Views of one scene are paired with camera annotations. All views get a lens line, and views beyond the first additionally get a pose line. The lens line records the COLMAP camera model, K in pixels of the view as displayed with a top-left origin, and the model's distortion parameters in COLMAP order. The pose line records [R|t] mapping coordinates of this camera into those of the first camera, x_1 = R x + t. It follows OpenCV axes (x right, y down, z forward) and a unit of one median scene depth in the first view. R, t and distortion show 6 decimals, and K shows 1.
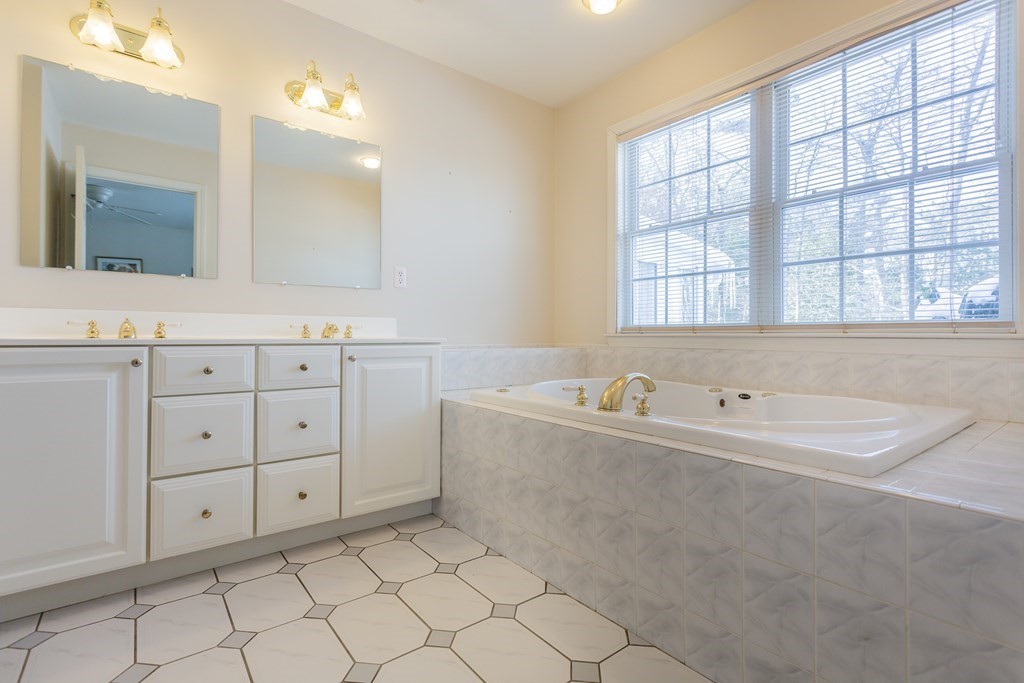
lens RADIAL K [[483.2, 0, 512.0], [0, 483.2, 341.5], [0, 0, 1]] dist [0.008082, 0.000696]
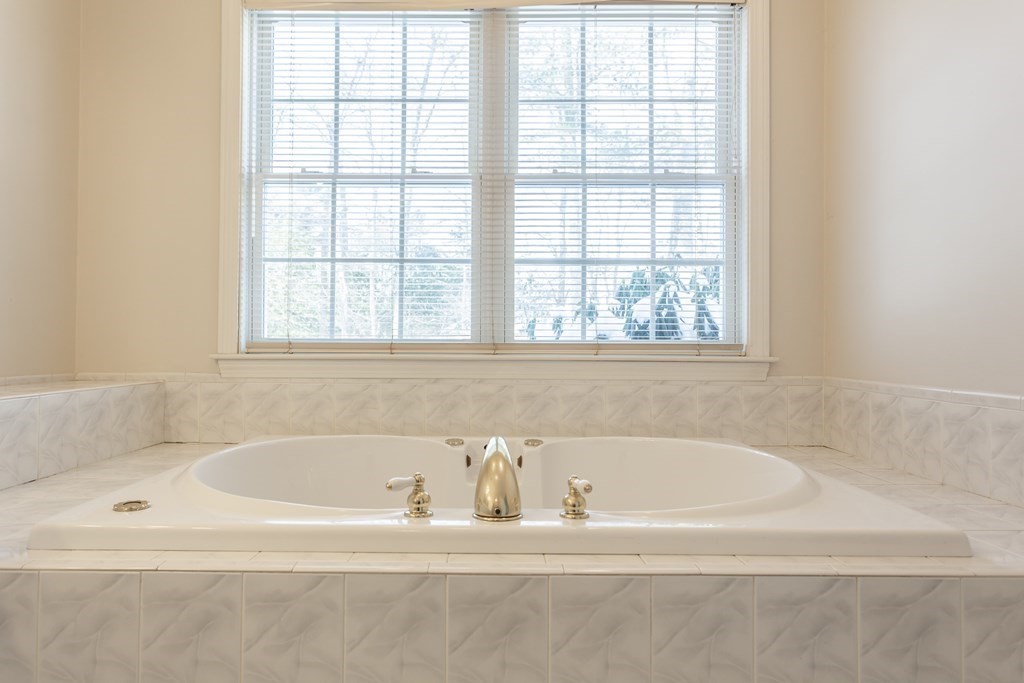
lens RADIAL K [[655.0, 0, 487.0], [0, 655.0, 346.7], [0, 0, 1]] dist [0.002058, 0.000706]
pose [[0.624523, -0.000040, 0.781007, -0.259378], [0.007381, 0.999956, -0.005851, -0.024762], [-0.780972, 0.009418, 0.624495, 0.440725]]
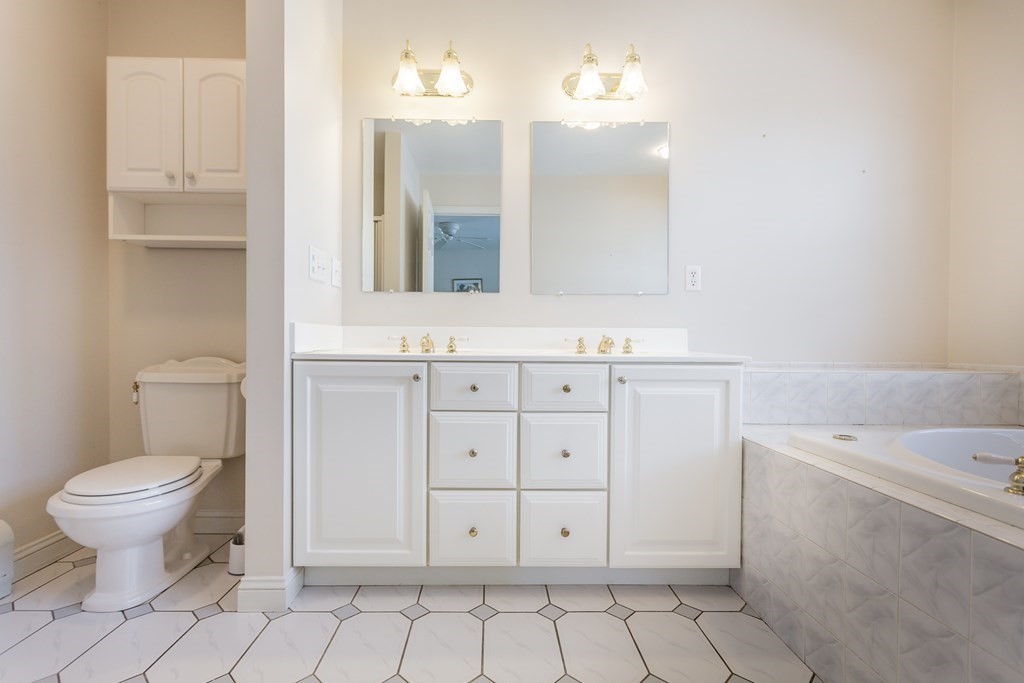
lens RADIAL K [[490.7, 0, 496.4], [0, 490.7, 345.0], [0, 0, 1]] dist [-0.000173, 0.000706]
pose [[0.797133, 0.009982, -0.603721, 0.005462], [-0.012444, 0.999923, 0.000103, -0.020358], [0.603675, 0.007430, 0.797196, 0.176193]]
